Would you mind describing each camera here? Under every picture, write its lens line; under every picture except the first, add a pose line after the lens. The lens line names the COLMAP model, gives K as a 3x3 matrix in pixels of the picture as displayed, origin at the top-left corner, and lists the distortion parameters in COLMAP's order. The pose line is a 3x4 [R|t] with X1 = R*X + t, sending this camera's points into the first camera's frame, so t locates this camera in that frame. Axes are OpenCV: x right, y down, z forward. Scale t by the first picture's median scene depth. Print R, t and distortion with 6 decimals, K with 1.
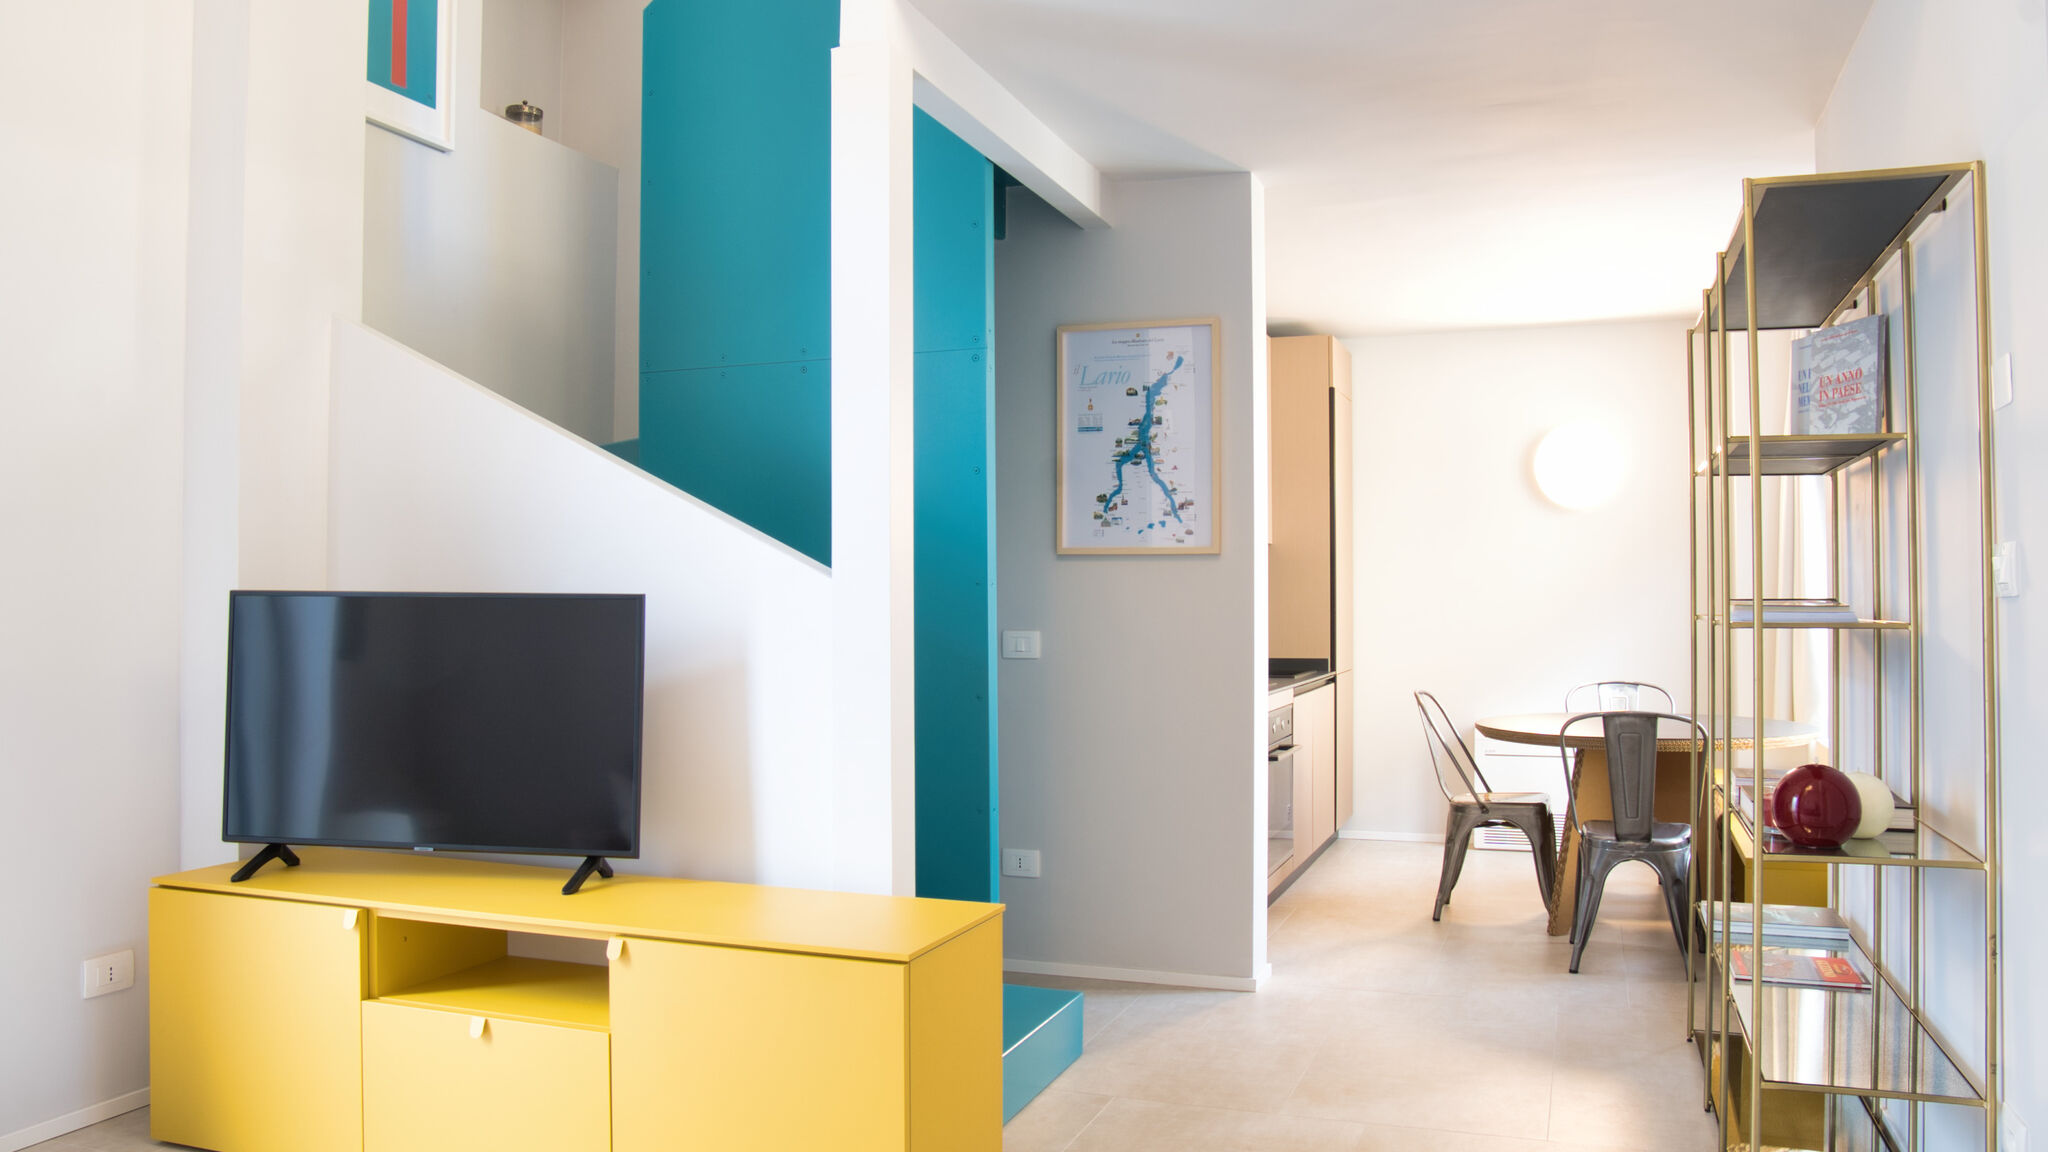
lens RADIAL K [[1531.6, 0, 1024.0], [0, 1531.6, 576.0], [0, 0, 1]] dist [-0.147205, 0.110563]
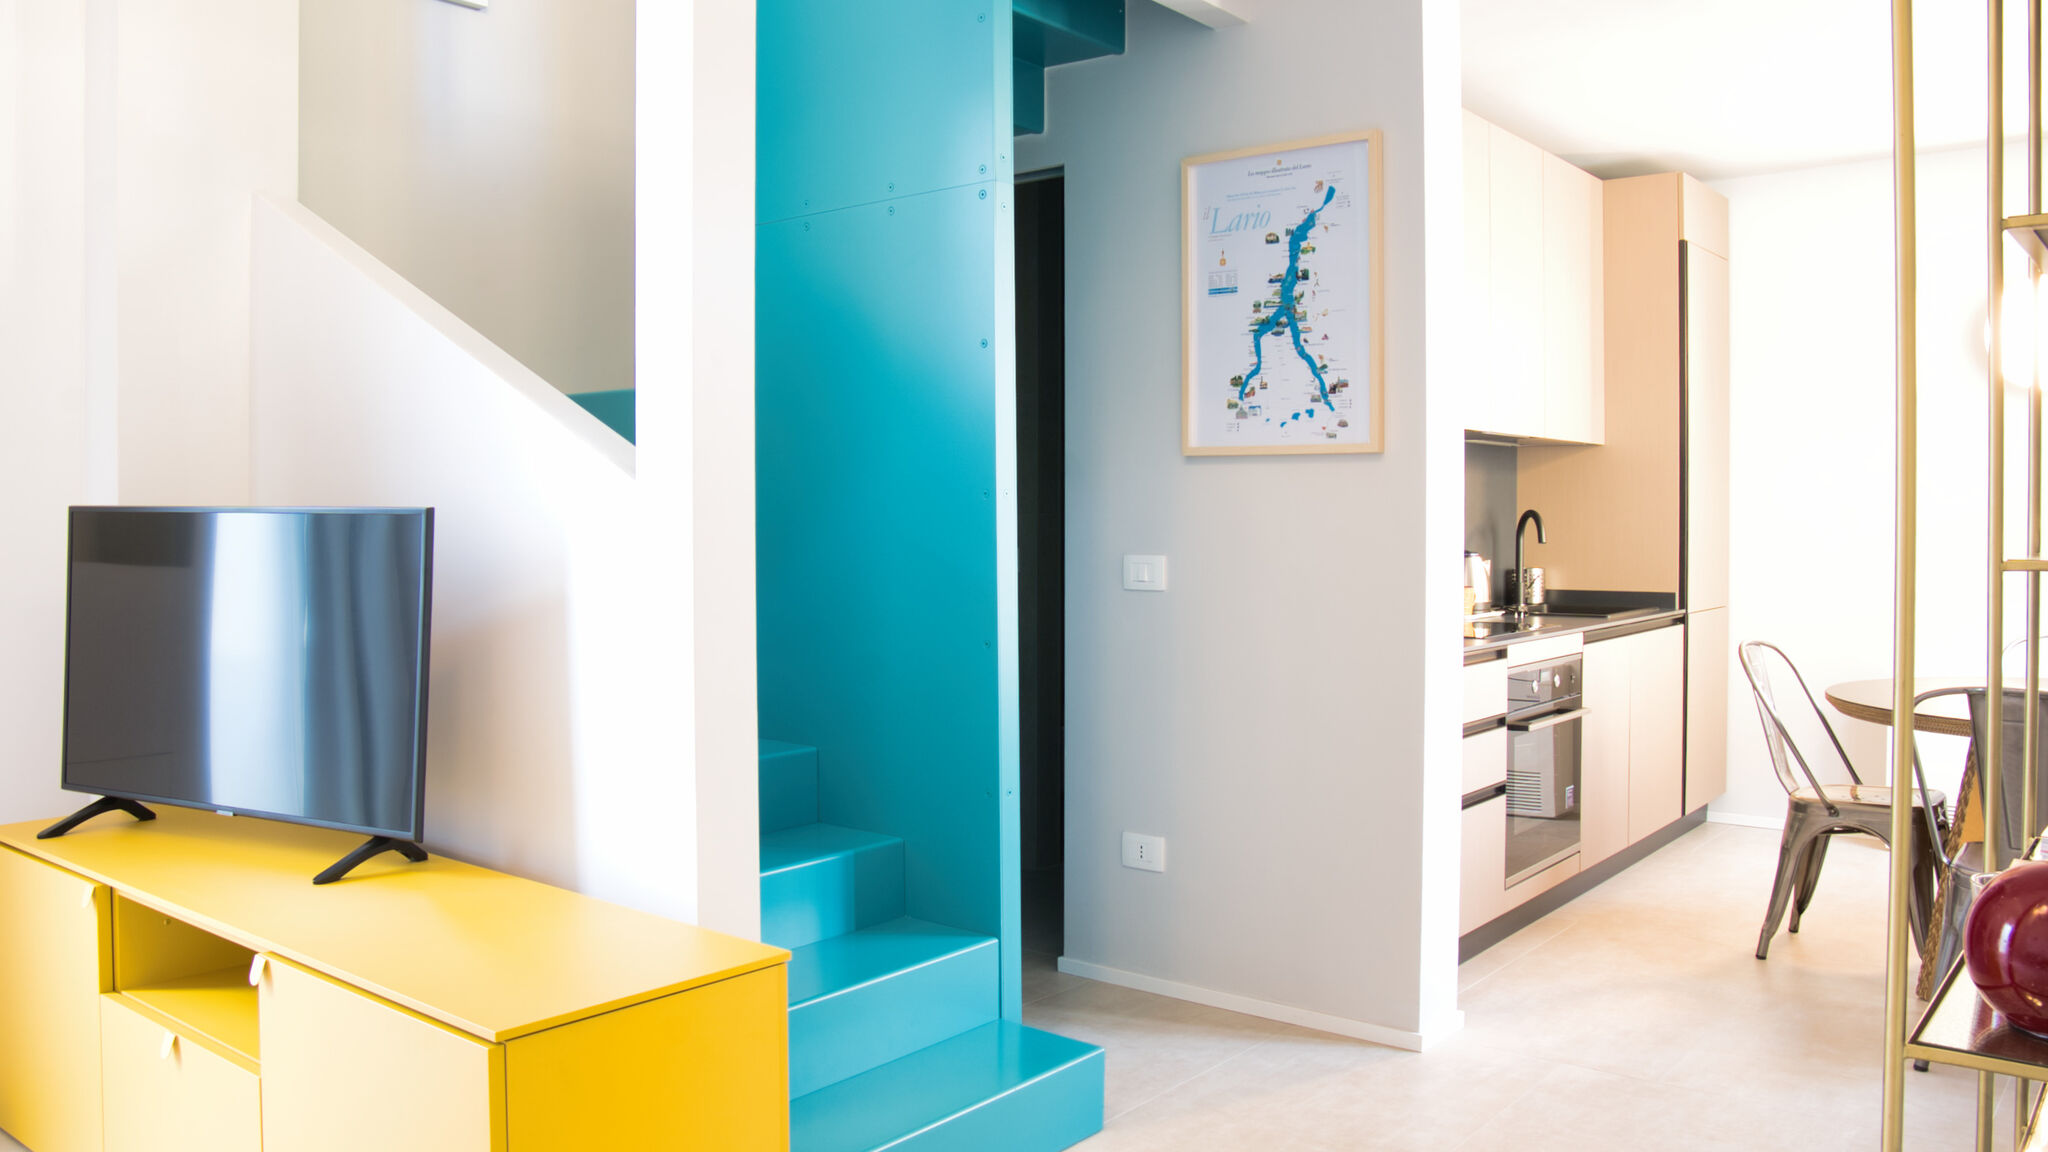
lens RADIAL K [[1562.1, 0, 1021.7], [0, 1562.1, 532.8], [0, 0, 1]] dist [-0.150108, 0.118613]
pose [[0.945535, 0.004520, -0.325489, 0.203665], [0.004313, 0.999642, 0.026410, 0.003416], [0.325492, -0.026376, 0.945177, 0.239294]]
